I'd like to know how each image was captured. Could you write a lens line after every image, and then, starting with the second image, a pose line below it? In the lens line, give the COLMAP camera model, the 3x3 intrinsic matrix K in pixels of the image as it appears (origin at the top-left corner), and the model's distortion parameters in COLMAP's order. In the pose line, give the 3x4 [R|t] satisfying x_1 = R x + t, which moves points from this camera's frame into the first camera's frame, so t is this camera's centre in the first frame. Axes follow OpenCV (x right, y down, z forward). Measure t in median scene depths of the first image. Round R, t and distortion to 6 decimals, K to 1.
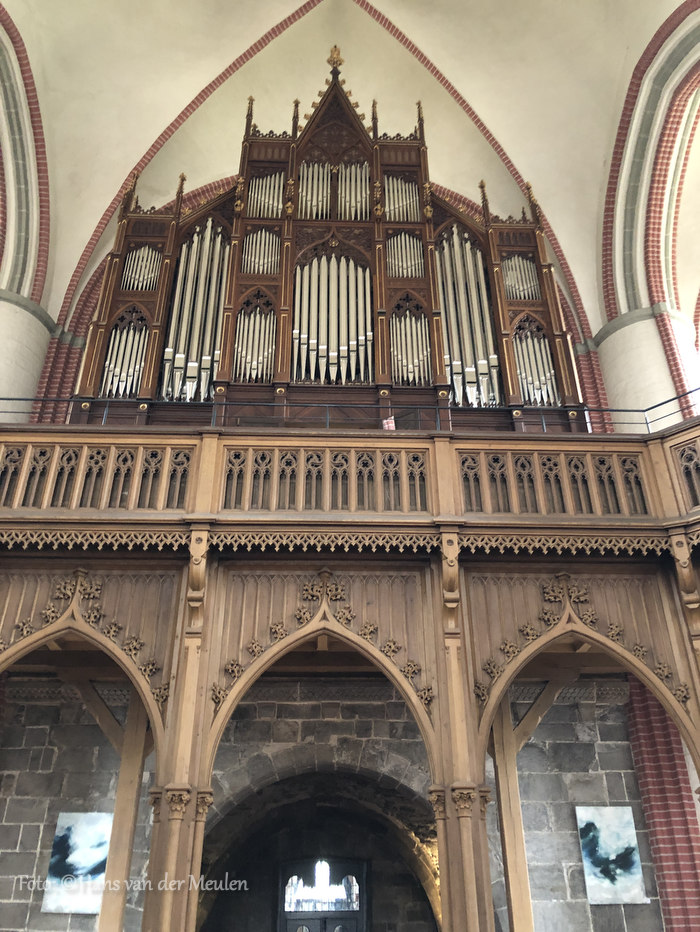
lens RADIAL K [[748.2, 0, 357.3], [0, 748.2, 464.6], [0, 0, 1]] dist [0.004388, -0.007672]
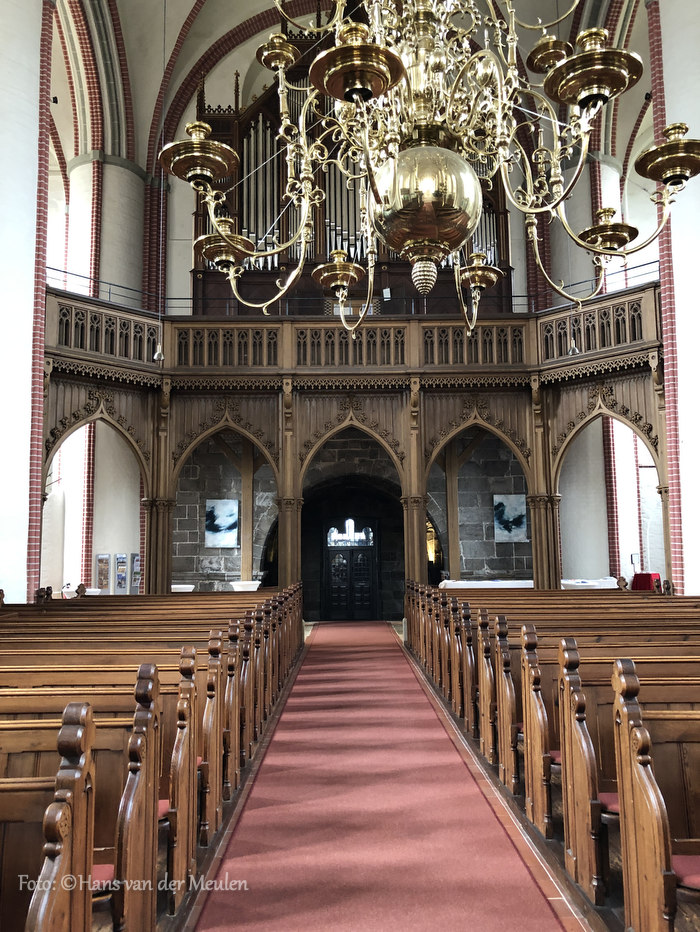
lens RADIAL K [[748.2, 0, 357.3], [0, 748.2, 464.6], [0, 0, 1]] dist [0.004388, -0.007672]
pose [[0.999646, -0.005700, -0.026002, 0.021947], [0.015963, 0.910046, 0.414200, -0.479567], [0.021302, -0.414469, 0.909814, -0.814519]]
